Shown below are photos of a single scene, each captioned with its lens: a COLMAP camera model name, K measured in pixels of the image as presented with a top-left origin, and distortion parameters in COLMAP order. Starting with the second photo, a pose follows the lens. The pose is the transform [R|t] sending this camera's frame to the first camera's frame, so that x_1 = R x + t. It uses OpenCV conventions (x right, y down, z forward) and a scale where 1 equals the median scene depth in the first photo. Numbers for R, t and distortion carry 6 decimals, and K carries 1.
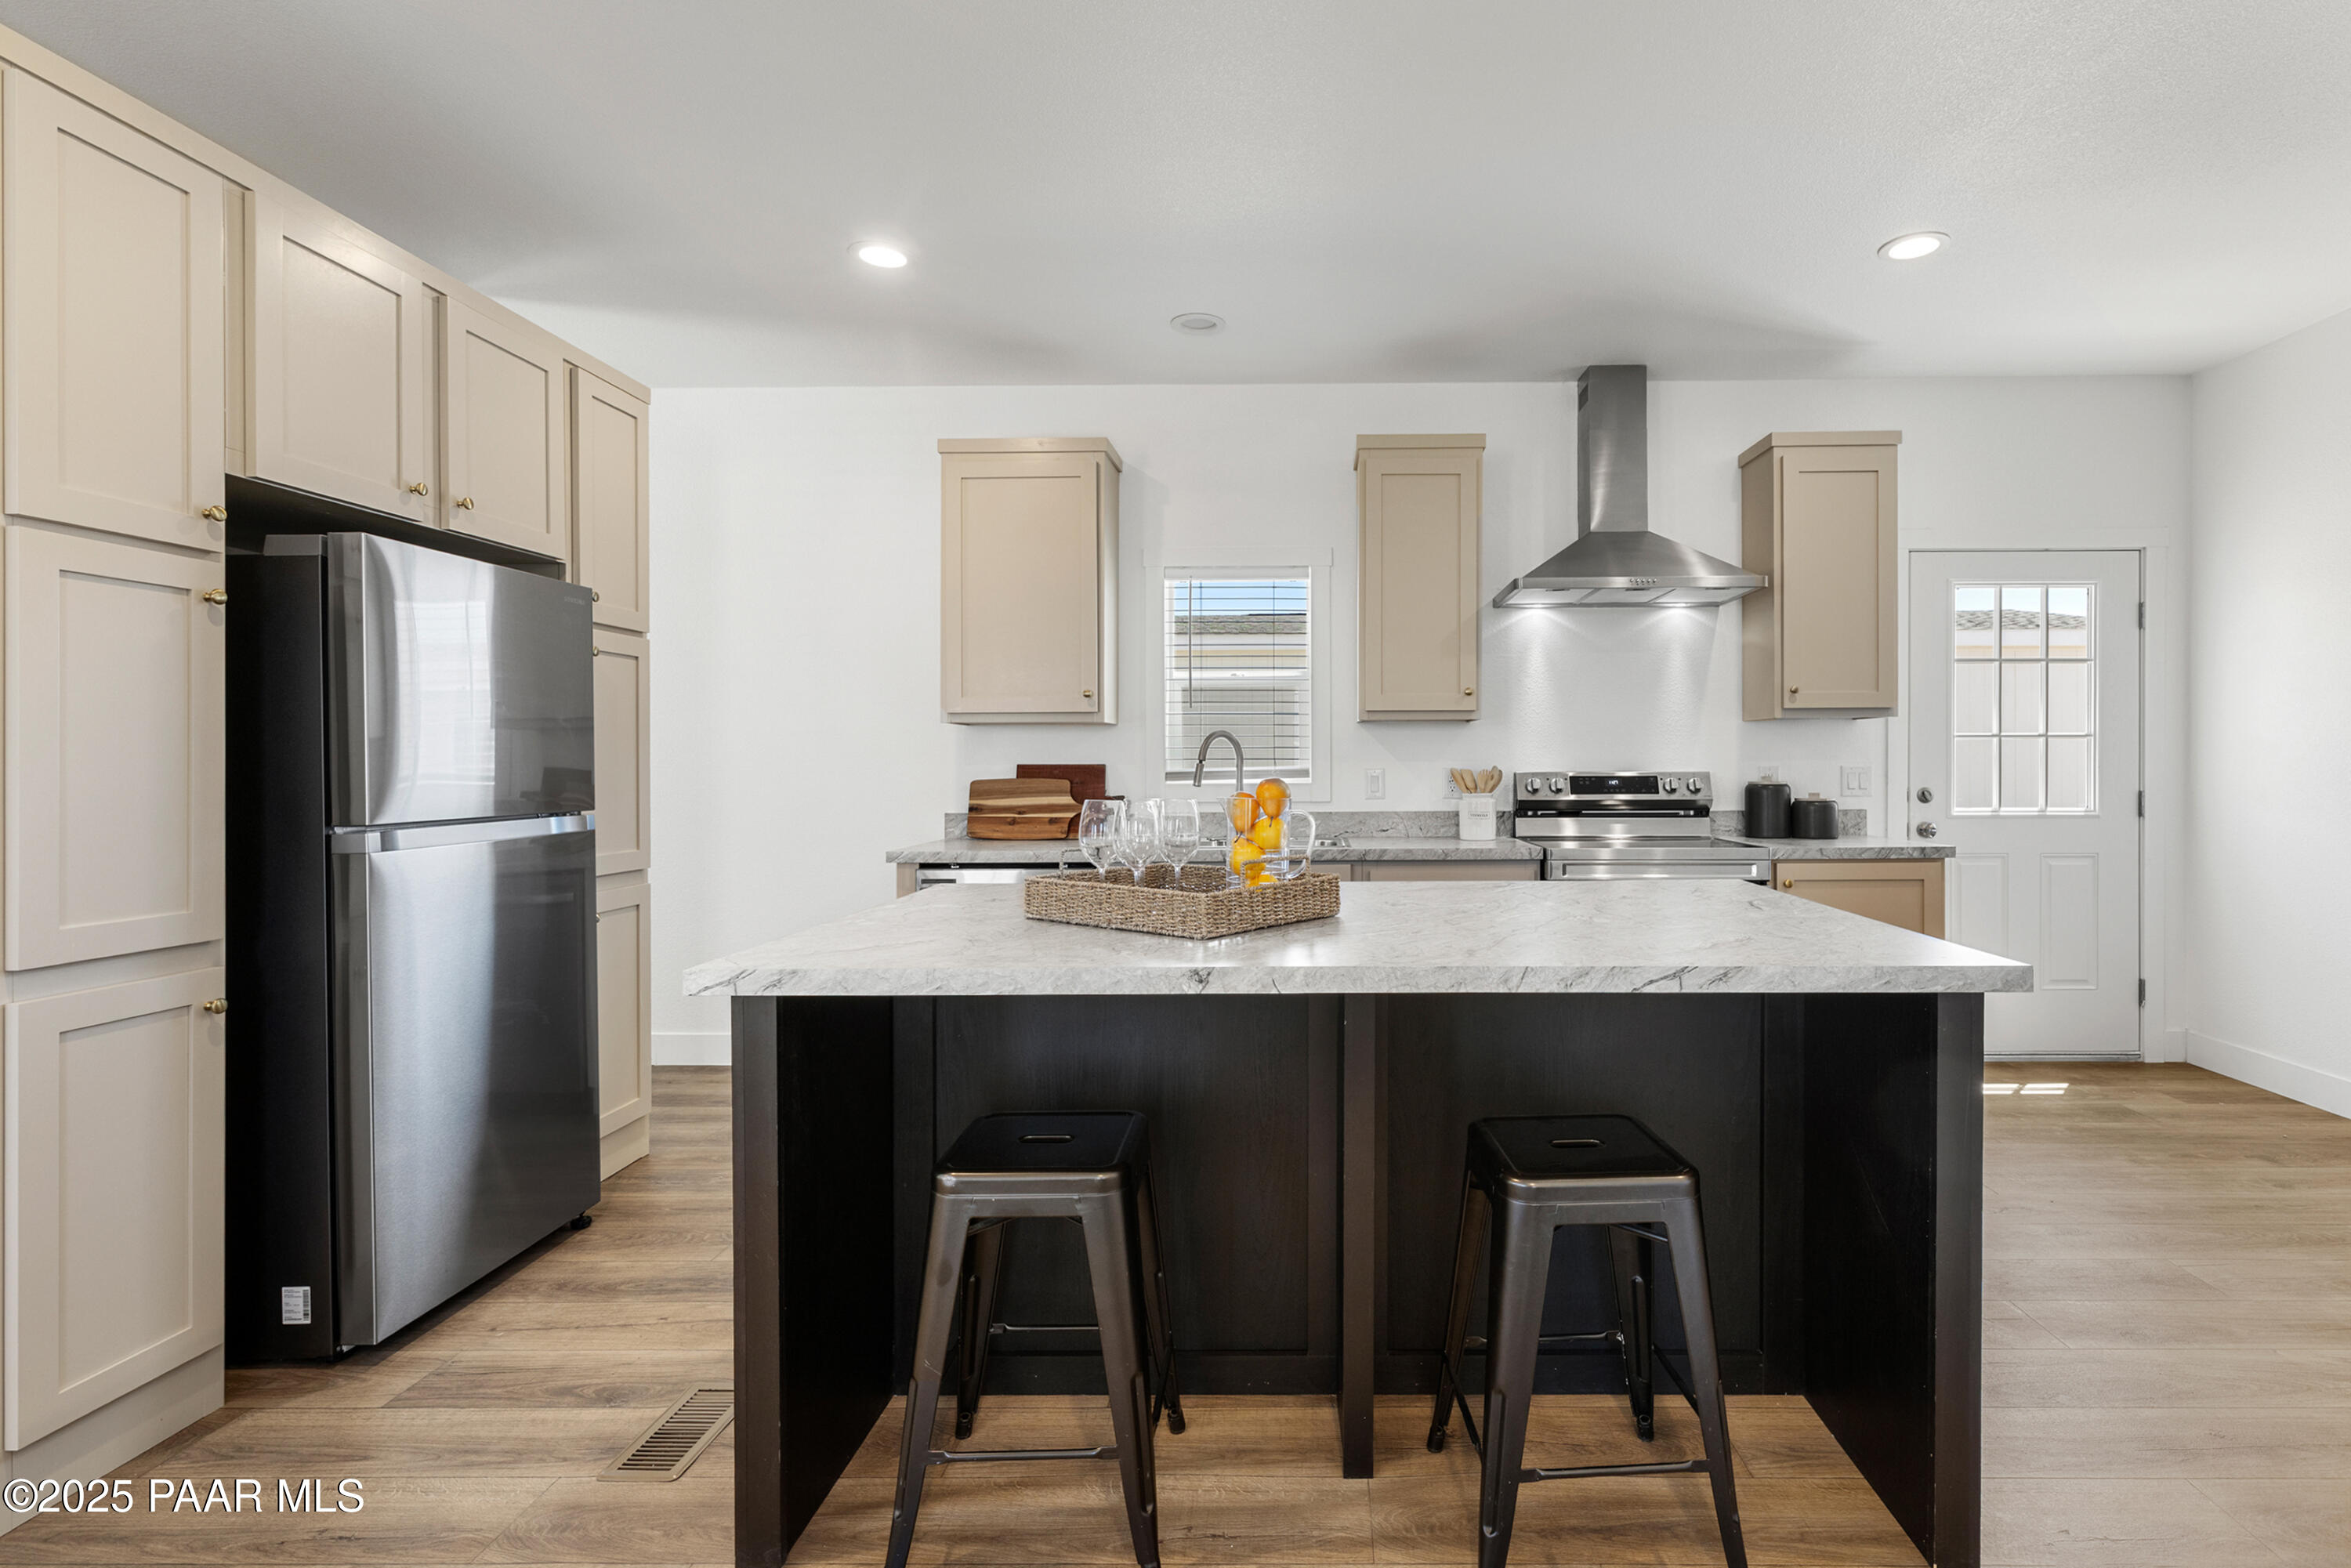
lens RADIAL K [[1093.6, 0, 1275.8], [0, 1093.6, 763.2], [0, 0, 1]] dist [-0.002069, 0.000342]
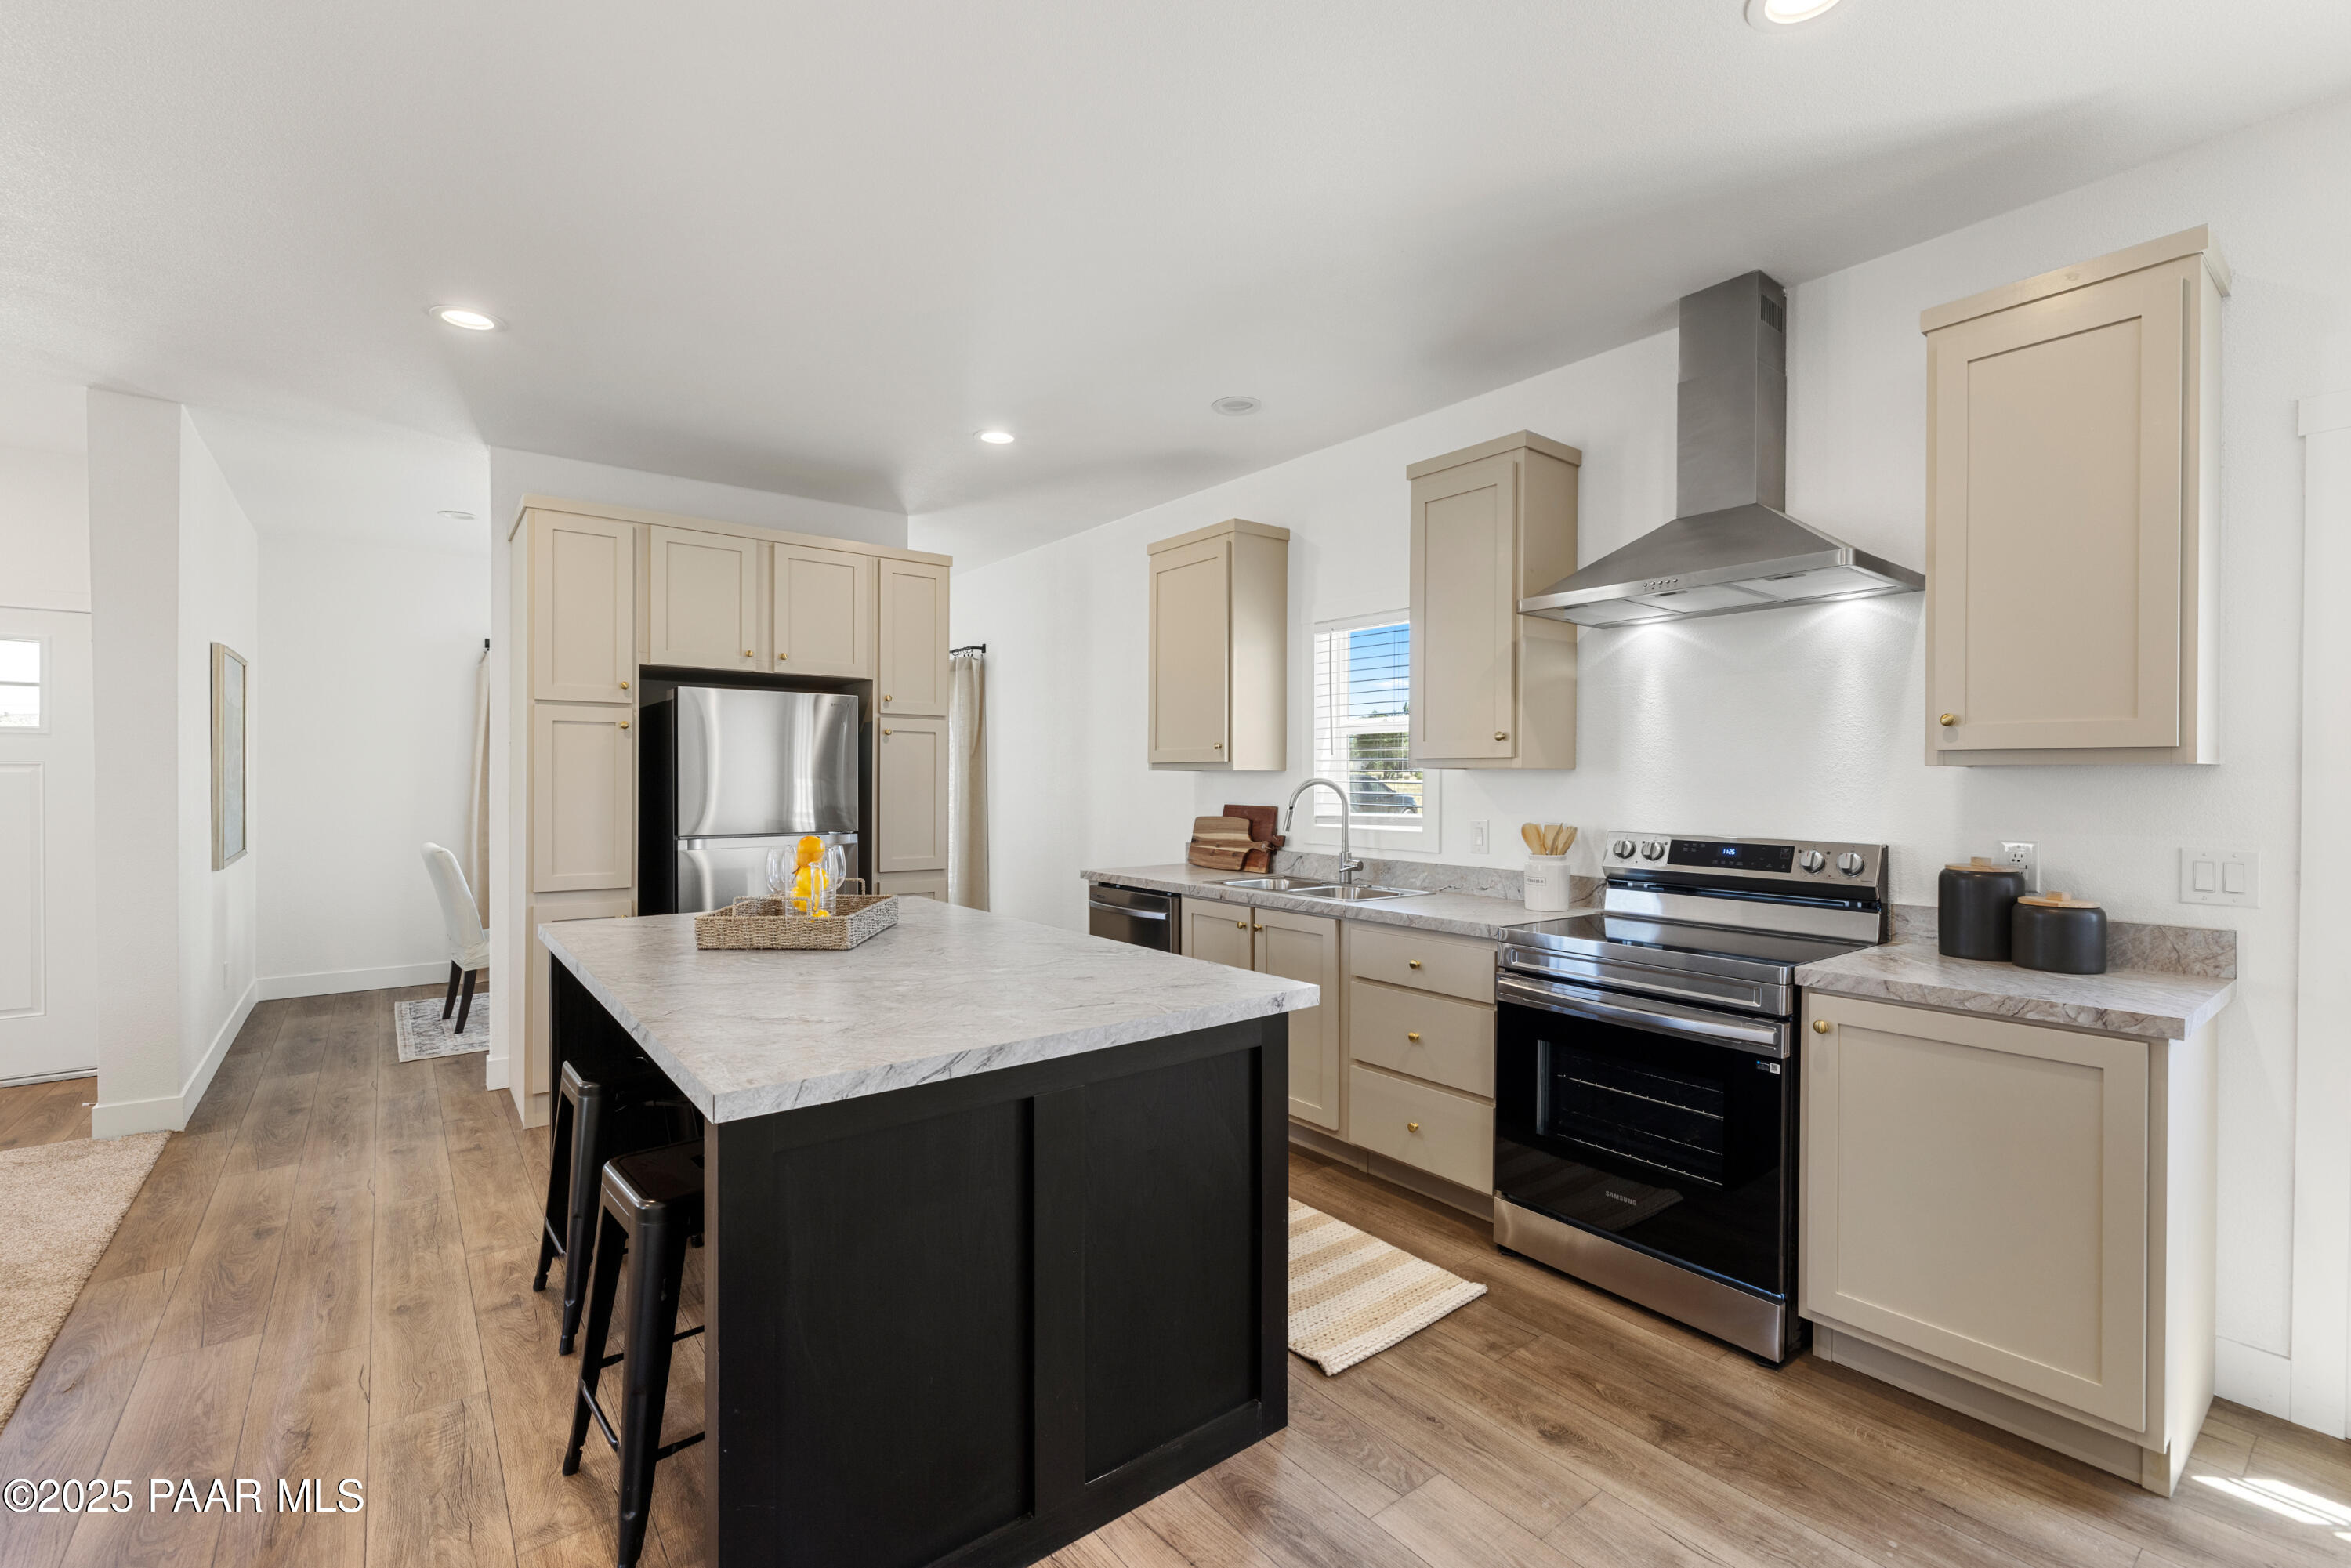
lens RADIAL K [[1031.5, 0, 1205.0], [0, 1031.5, 792.7], [0, 0, 1]] dist [-0.005430, 0.001465]
pose [[0.628273, 0.018999, -0.777761, 0.624178], [-0.008566, 0.999810, 0.017503, -0.031197], [0.777946, -0.004334, 0.628316, 0.293644]]
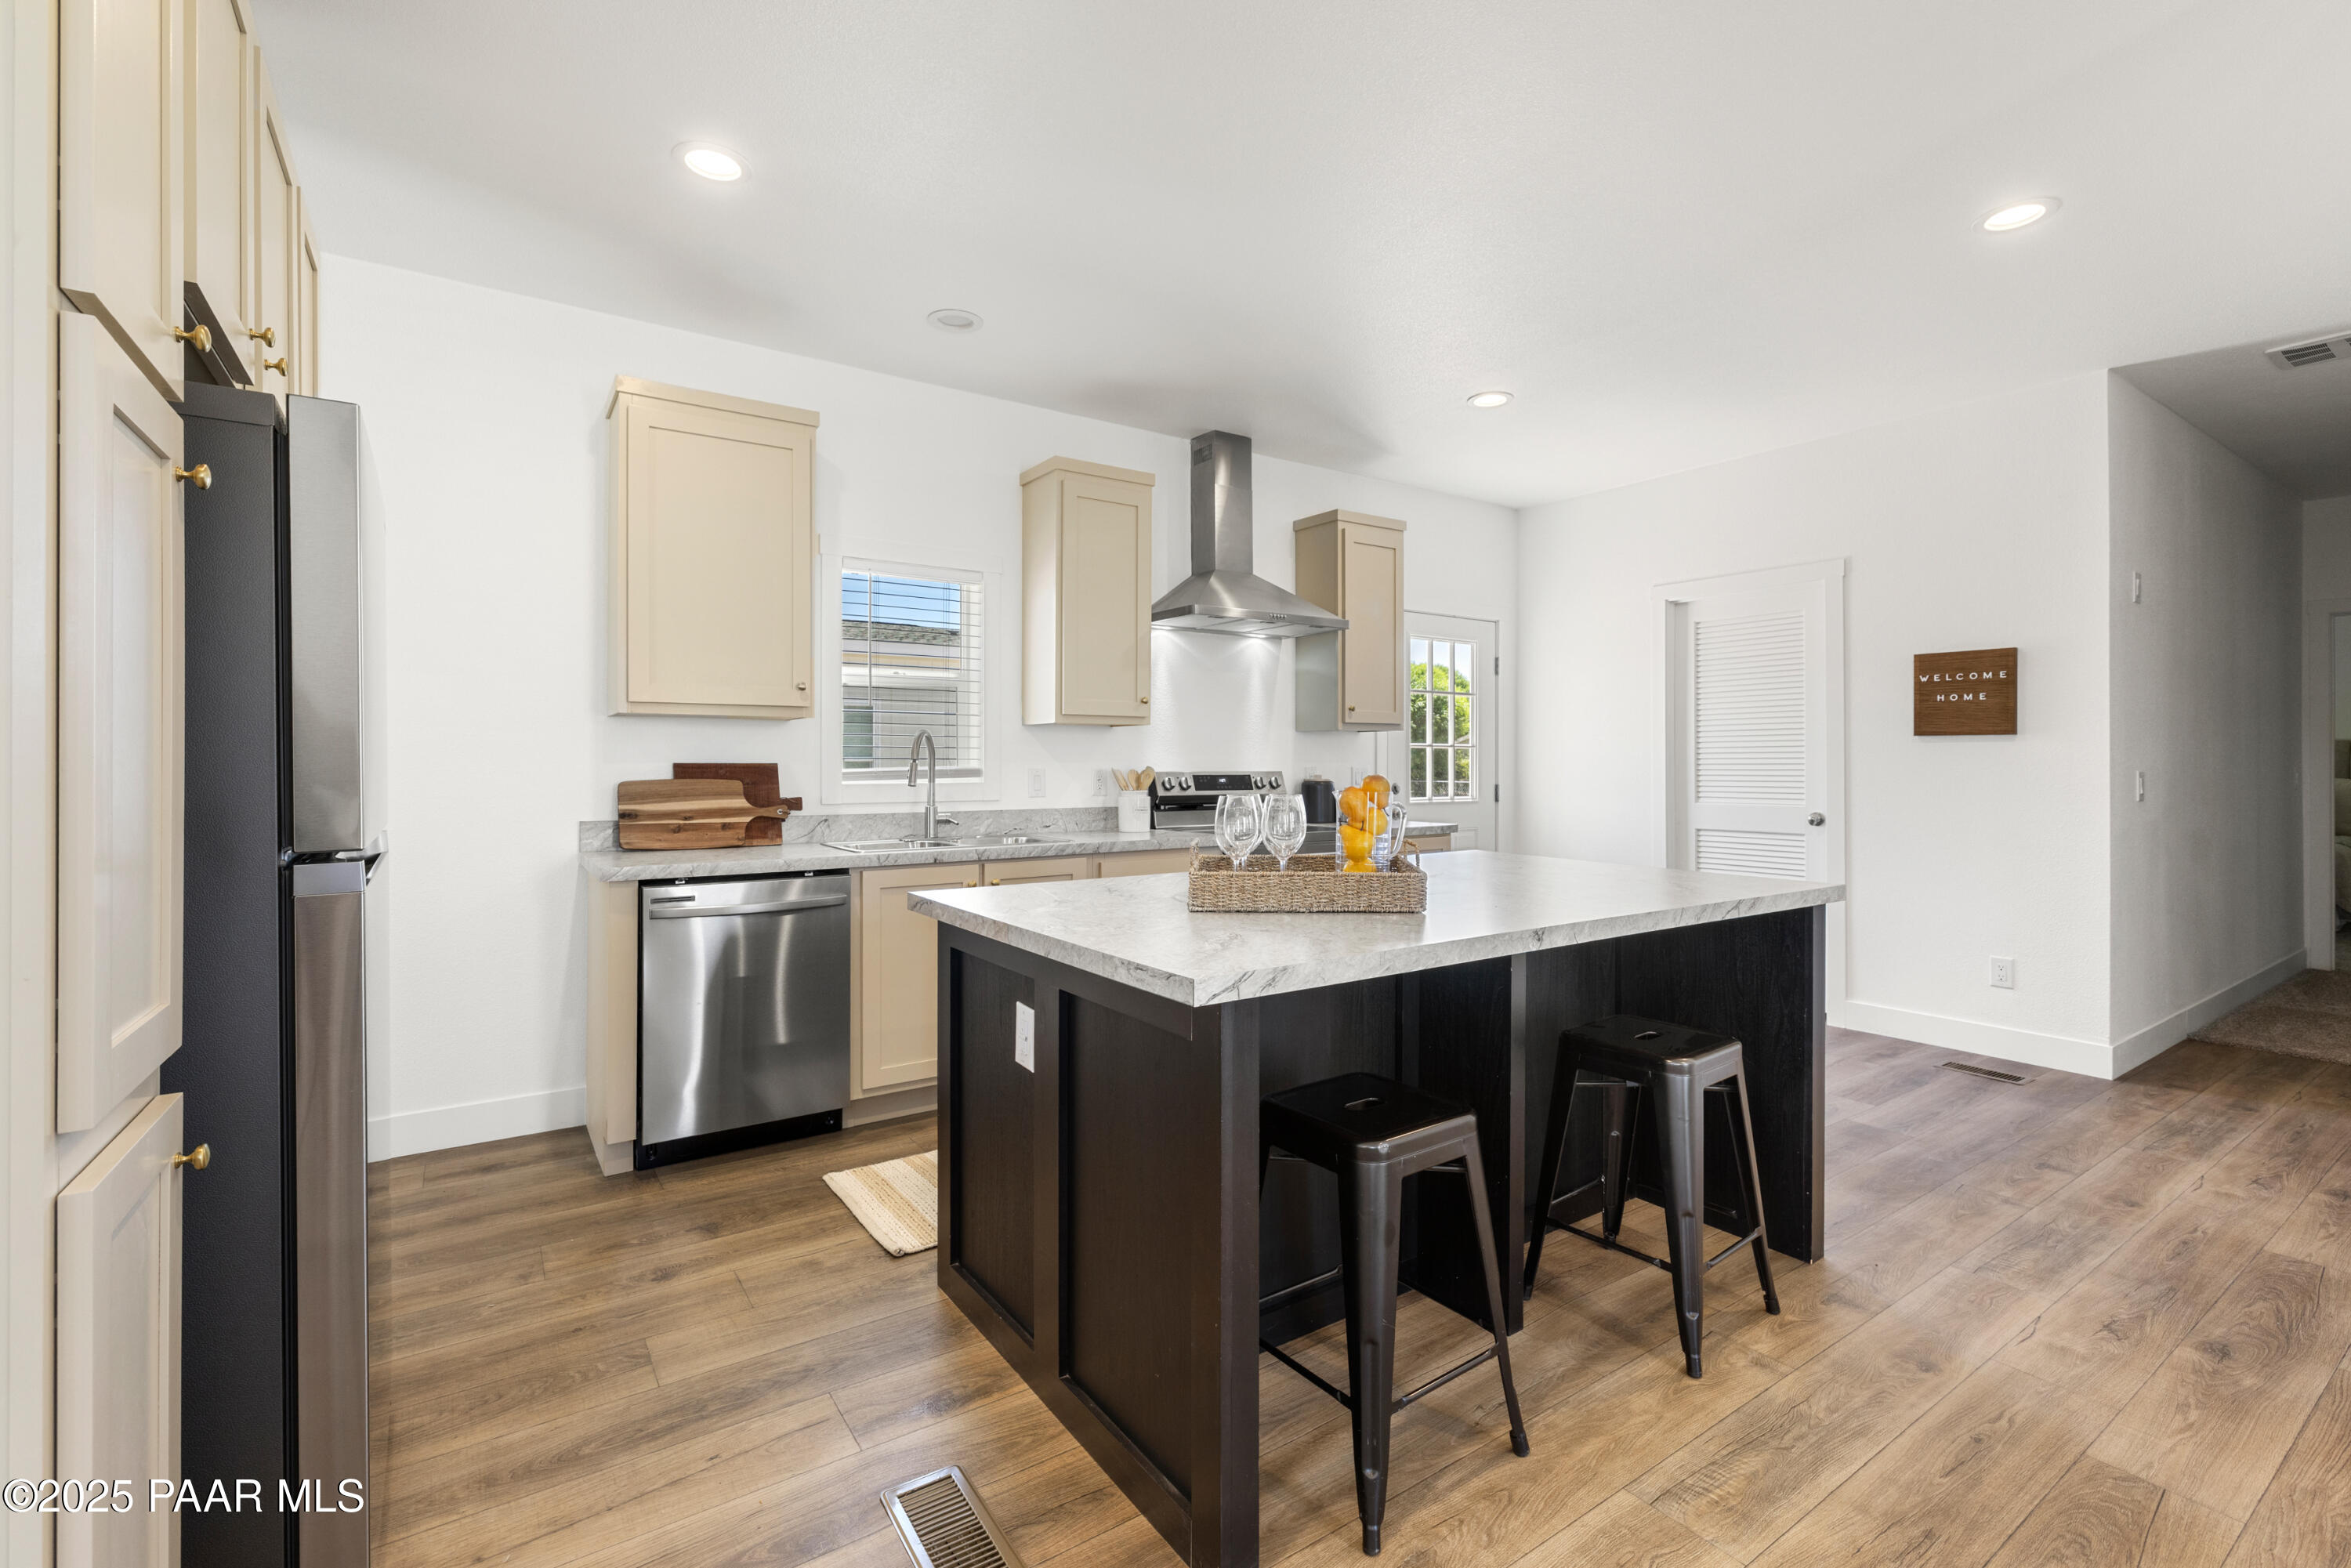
lens RADIAL K [[1031.5, 0, 1169.9], [0, 1031.5, 761.4], [0, 0, 1]] dist [-0.005430, 0.001465]
pose [[0.821956, 0.005617, 0.569524, -0.385762], [-0.003115, 0.999981, -0.005368, 0.003103], [-0.569543, 0.002638, 0.821957, 0.105611]]
